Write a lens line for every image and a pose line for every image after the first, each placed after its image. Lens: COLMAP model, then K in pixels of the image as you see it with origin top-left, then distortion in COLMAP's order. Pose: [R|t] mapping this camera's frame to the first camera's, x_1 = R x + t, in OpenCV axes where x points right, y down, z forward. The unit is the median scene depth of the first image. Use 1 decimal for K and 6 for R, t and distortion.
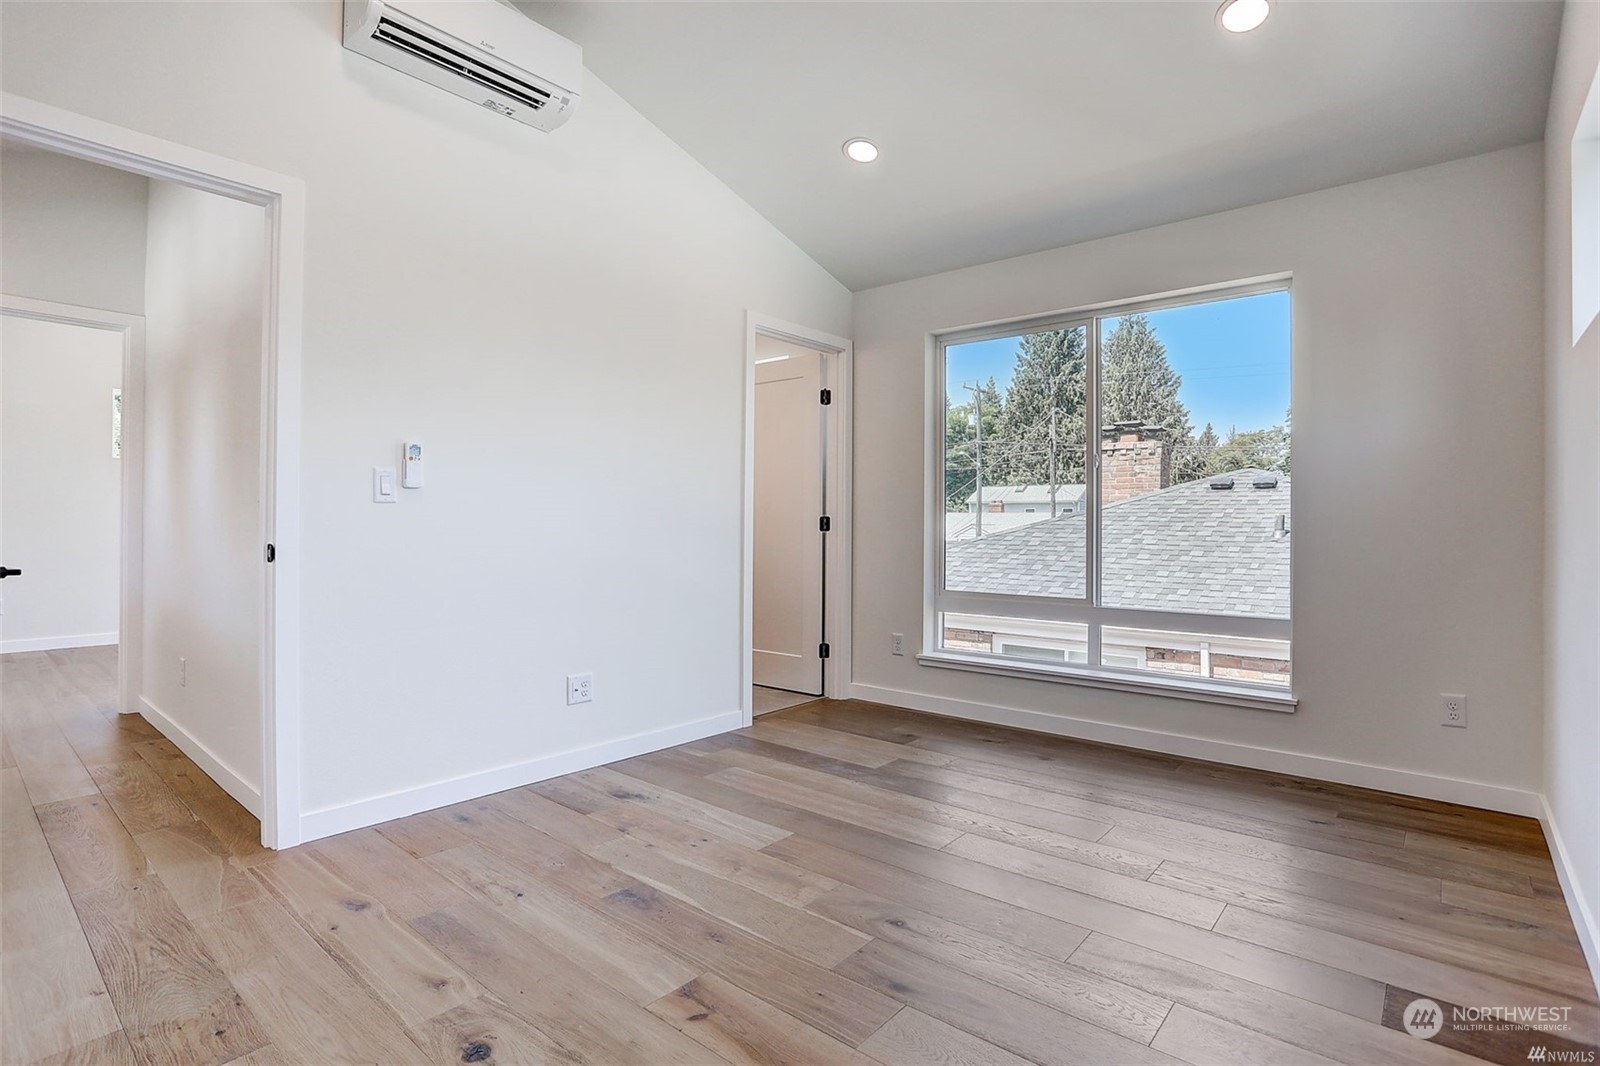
lens RADIAL K [[785.1, 0, 800.0], [0, 785.1, 533.0], [0, 0, 1]] dist [-0.049808, 0.000273]
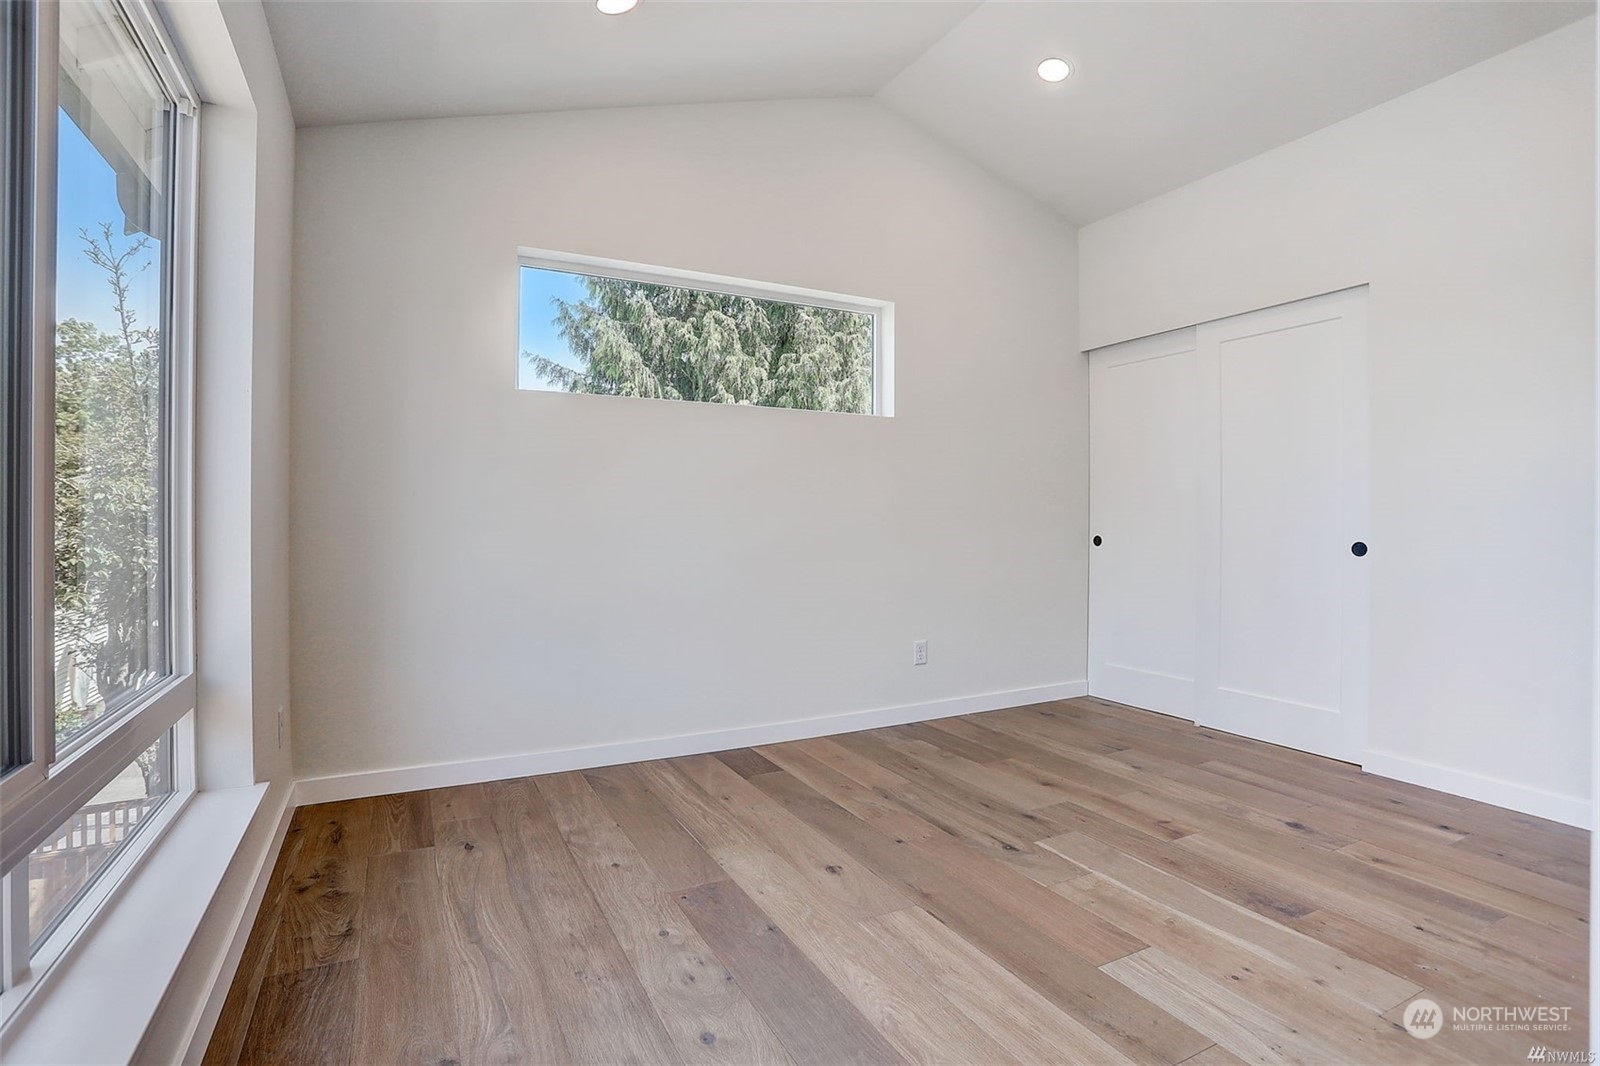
lens RADIAL K [[767.7, 0, 823.7], [0, 767.7, 512.3], [0, 0, 1]] dist [-0.043923, 0.000476]
pose [[-0.935958, -0.002251, 0.352106, -0.014979], [-0.002273, 0.999997, 0.000351, -0.011670], [-0.352105, -0.000472, -0.935960, 1.935900]]
